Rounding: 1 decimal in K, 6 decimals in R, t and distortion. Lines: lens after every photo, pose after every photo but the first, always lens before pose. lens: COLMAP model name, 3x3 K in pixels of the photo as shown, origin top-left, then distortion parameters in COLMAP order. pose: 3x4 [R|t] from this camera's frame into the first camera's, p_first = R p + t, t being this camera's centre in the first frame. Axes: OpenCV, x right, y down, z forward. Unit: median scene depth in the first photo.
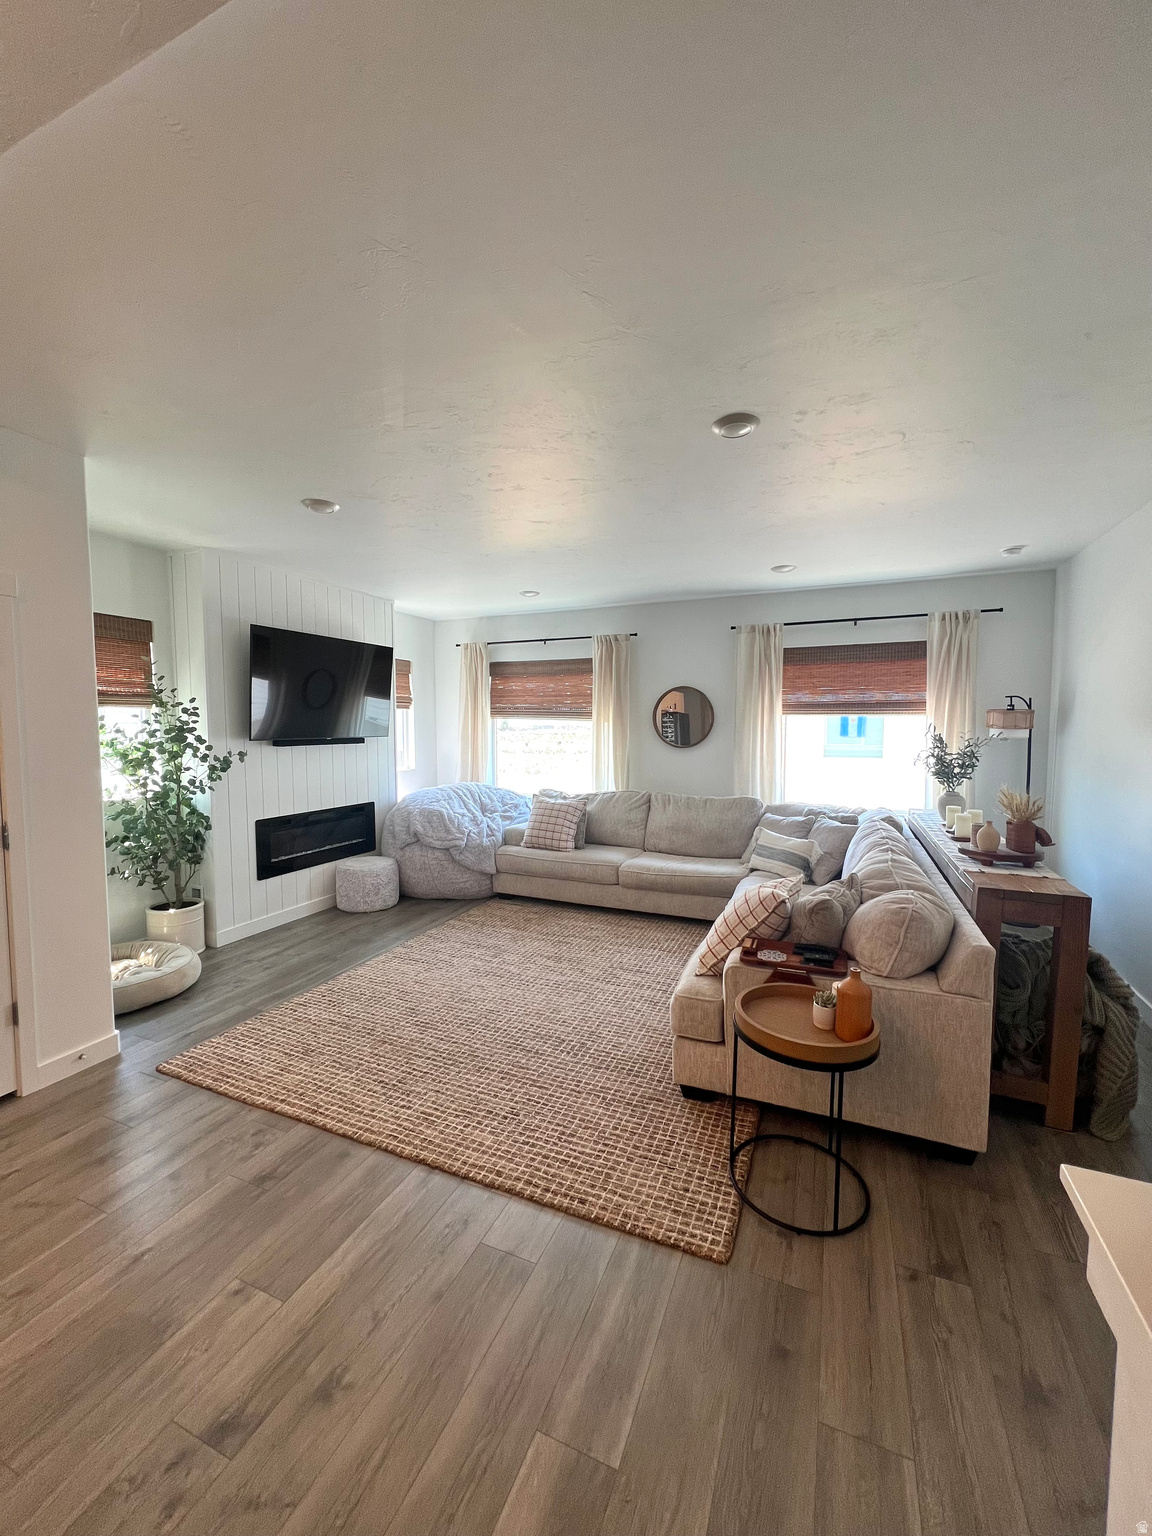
lens RADIAL K [[612.9, 0, 576.0], [0, 612.9, 768.0], [0, 0, 1]] dist [0.000530, 0.000094]
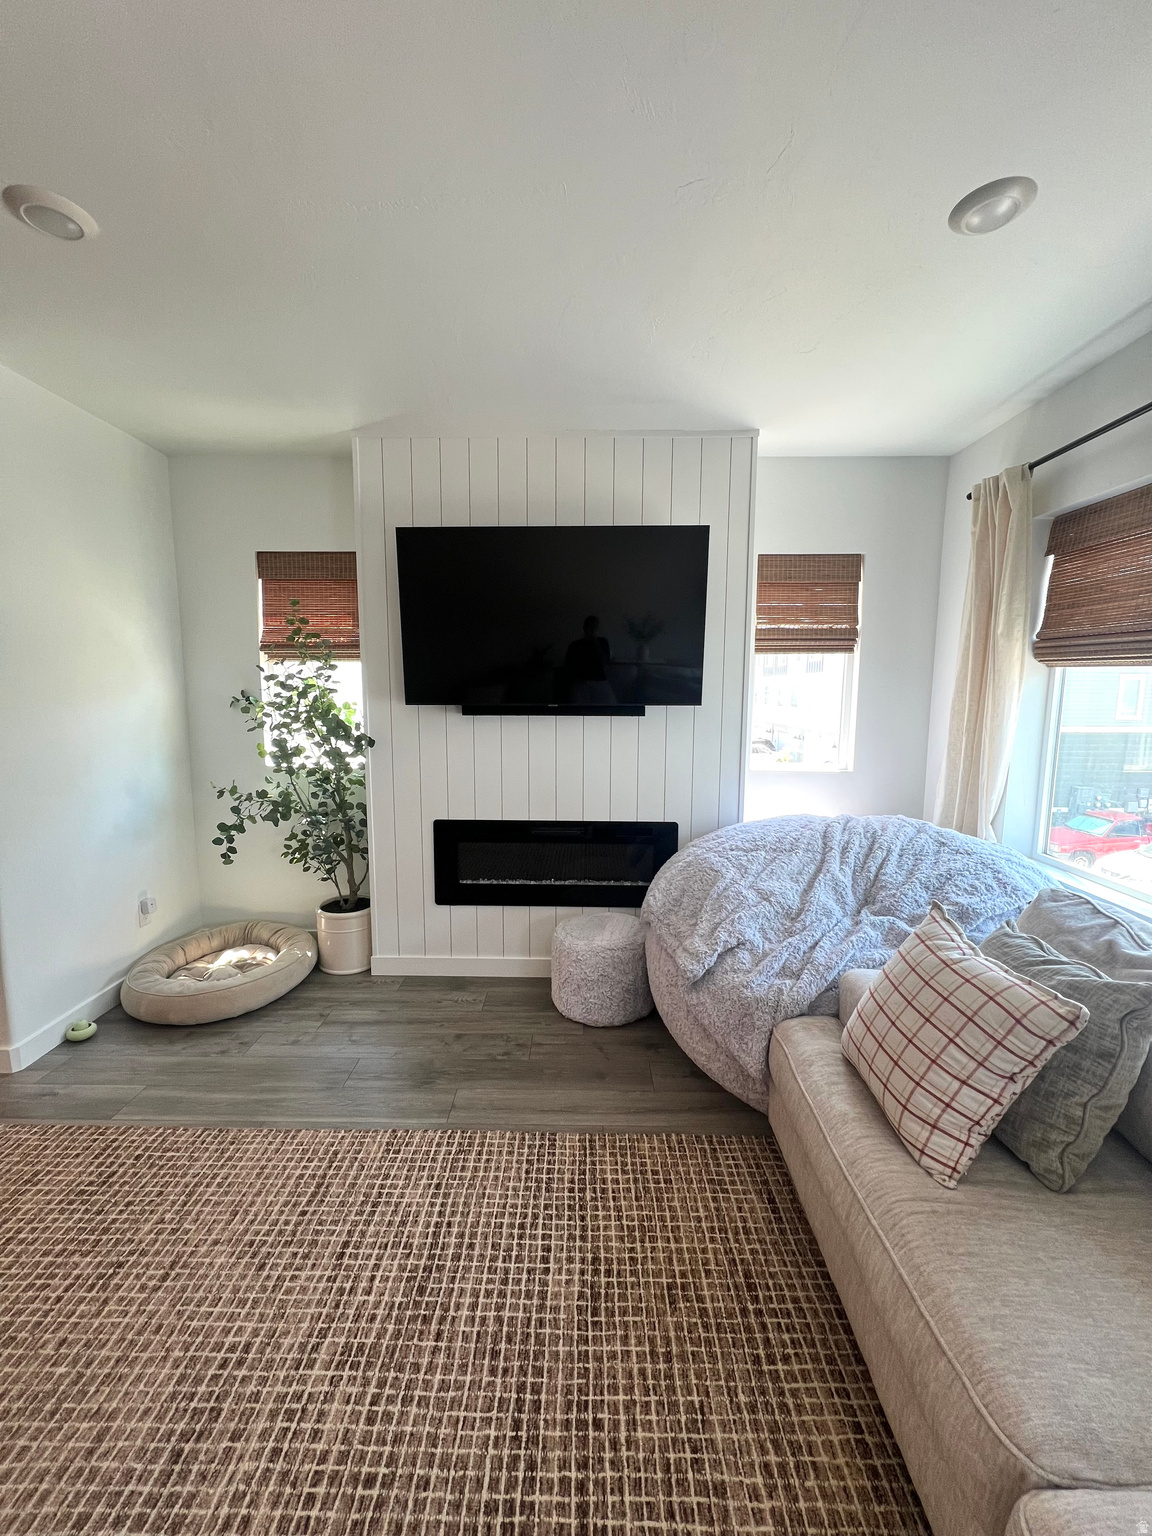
lens RADIAL K [[612.9, 0, 576.0], [0, 612.9, 768.0], [0, 0, 1]] dist [0.000530, 0.000094]
pose [[0.376809, 0.121569, -0.918279, 0.162627], [-0.070450, 0.992240, 0.102452, -0.053430], [0.923608, 0.026088, 0.382449, 0.841499]]
